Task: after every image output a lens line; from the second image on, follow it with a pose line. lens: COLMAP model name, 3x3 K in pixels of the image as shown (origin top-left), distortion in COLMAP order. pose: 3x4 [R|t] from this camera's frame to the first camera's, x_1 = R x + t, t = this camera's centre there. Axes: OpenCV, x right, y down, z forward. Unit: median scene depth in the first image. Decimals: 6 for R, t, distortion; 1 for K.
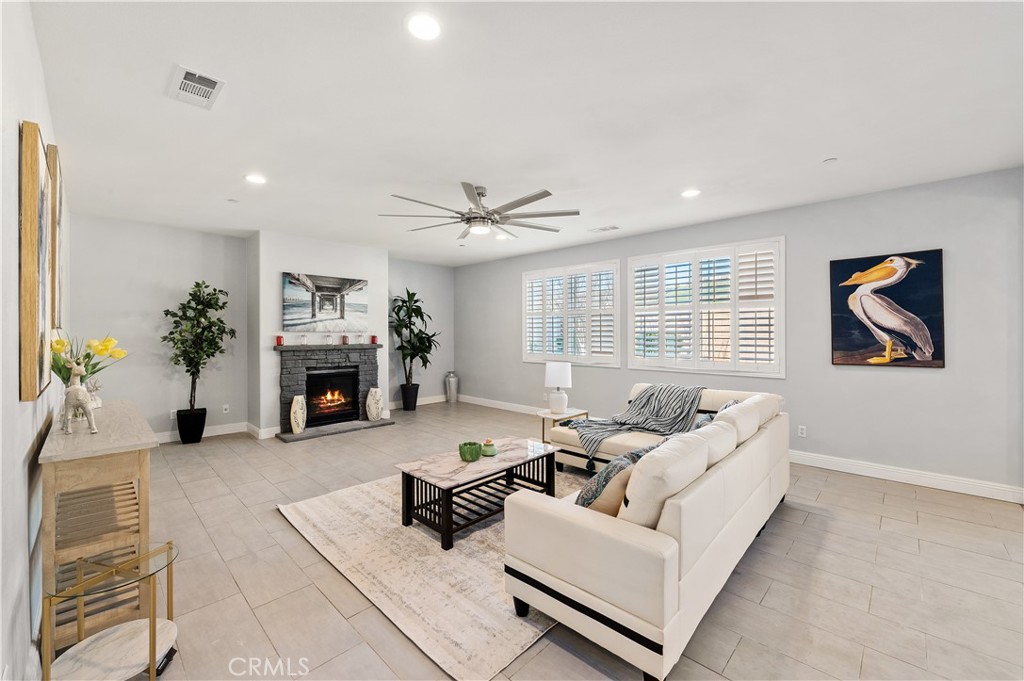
lens RADIAL K [[411.4, 0, 513.6], [0, 411.4, 332.0], [0, 0, 1]] dist [-0.008476, -0.001067]
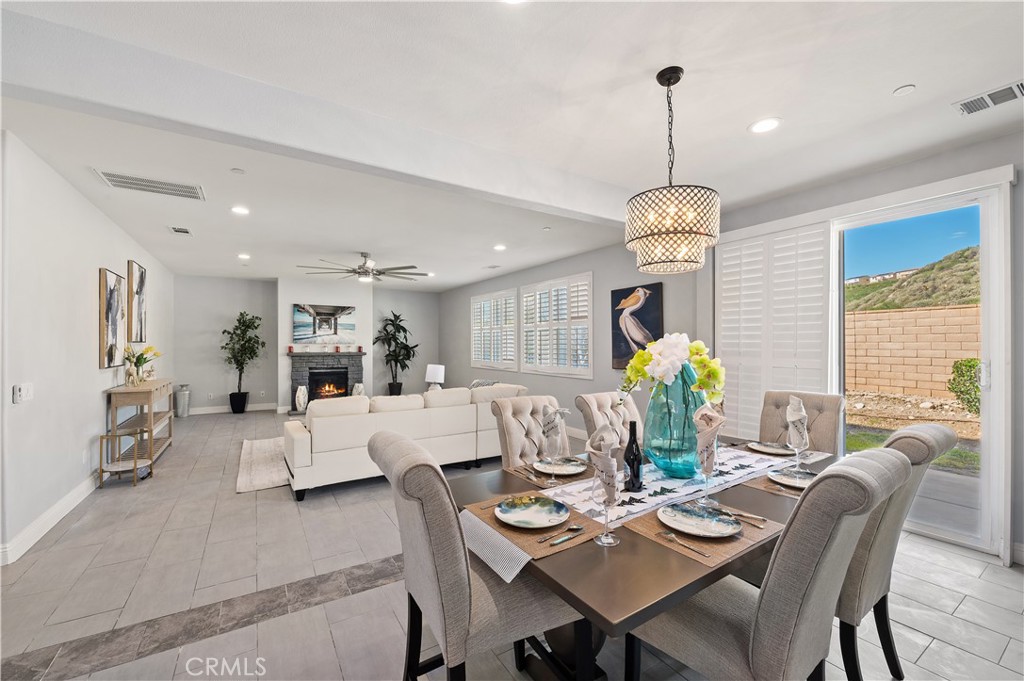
lens RADIAL K [[411.4, 0, 511.9], [0, 411.4, 340.1], [0, 0, 1]] dist [-0.008476, -0.001067]
pose [[0.970790, -0.000533, -0.239931, 0.588483], [-0.001507, 0.999964, -0.008317, -0.001543], [0.239927, 0.008436, 0.970754, -0.275379]]
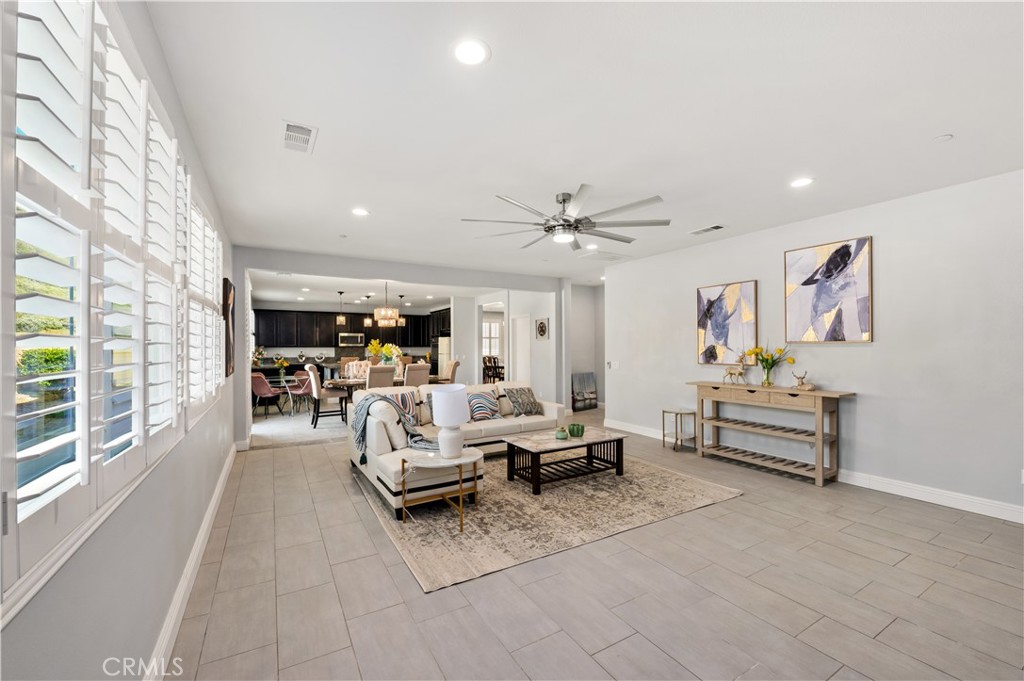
lens RADIAL K [[411.4, 0, 510.1], [0, 411.4, 344.4], [0, 0, 1]] dist [-0.008476, -0.001067]
pose [[-0.962939, 0.004425, 0.269681, -0.147183], [0.002454, 0.999968, -0.007645, 0.005983], [-0.269706, -0.006700, -0.962919, 1.364886]]
